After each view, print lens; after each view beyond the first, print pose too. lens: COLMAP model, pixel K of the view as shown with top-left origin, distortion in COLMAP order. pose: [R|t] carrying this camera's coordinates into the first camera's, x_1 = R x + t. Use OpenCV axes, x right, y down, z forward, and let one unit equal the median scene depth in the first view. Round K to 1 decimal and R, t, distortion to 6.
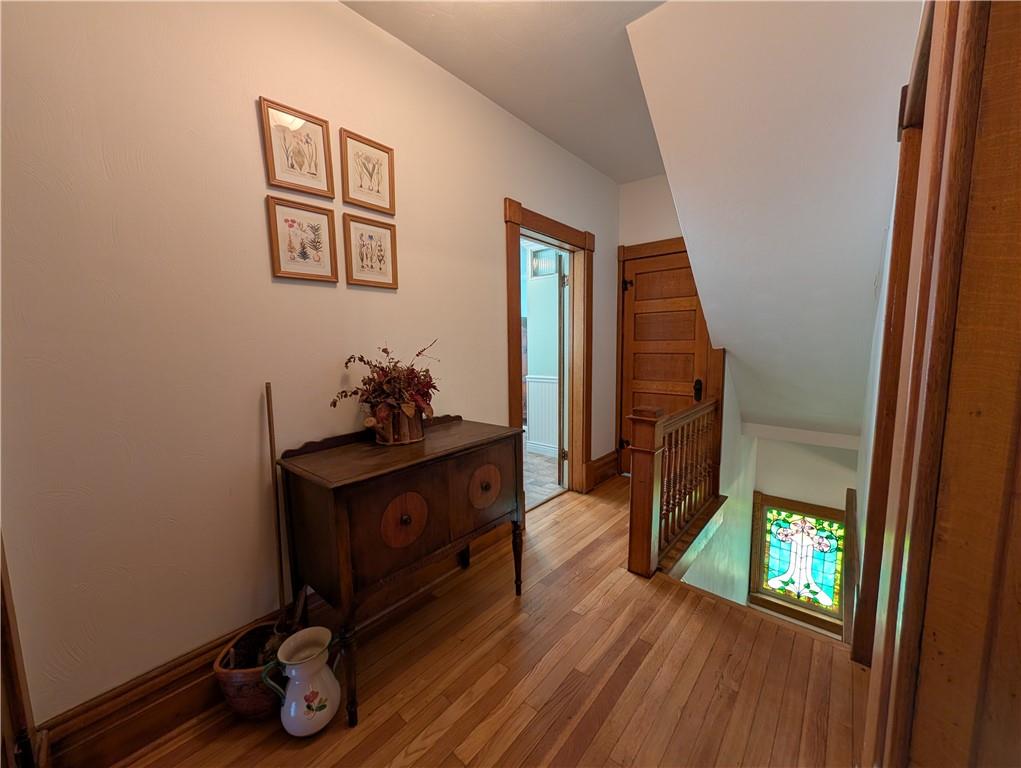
lens RADIAL K [[393.4, 0, 512.8], [0, 393.4, 386.1], [0, 0, 1]] dist [-0.001003, 0.000037]
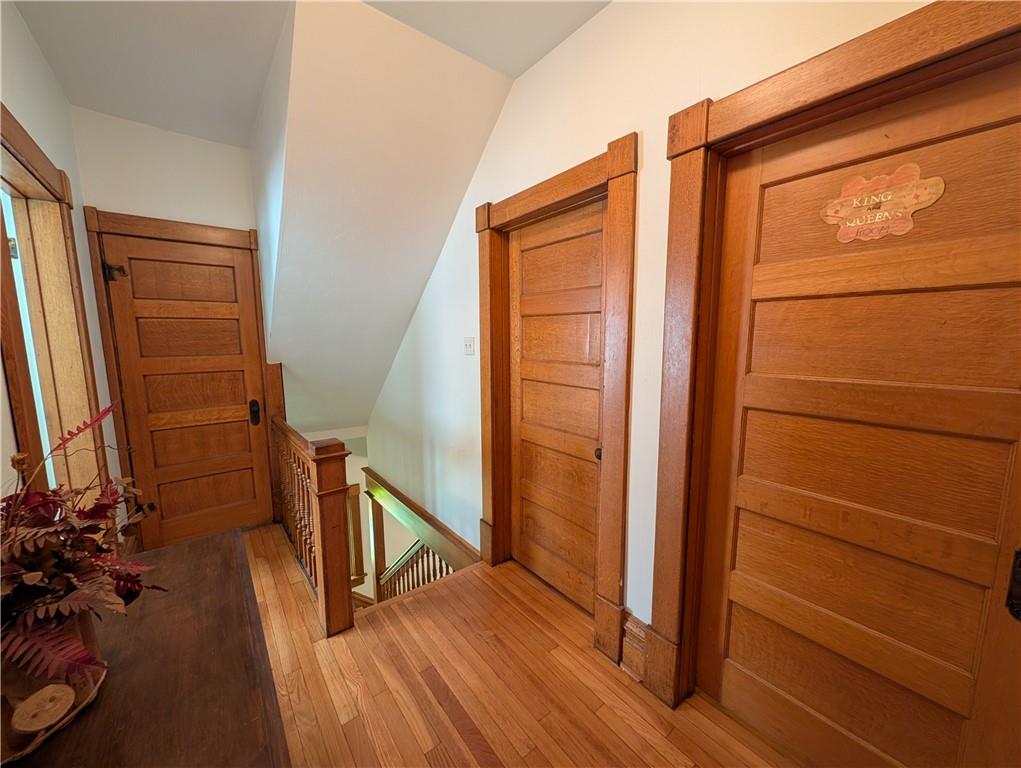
lens RADIAL K [[393.4, 0, 512.8], [0, 393.4, 386.1], [0, 0, 1]] dist [-0.001003, 0.000037]
pose [[0.189861, -0.112479, 0.975347, -0.392579], [0.107417, 0.989832, 0.093239, -0.099684], [-0.975917, 0.087066, 0.200013, 0.400503]]
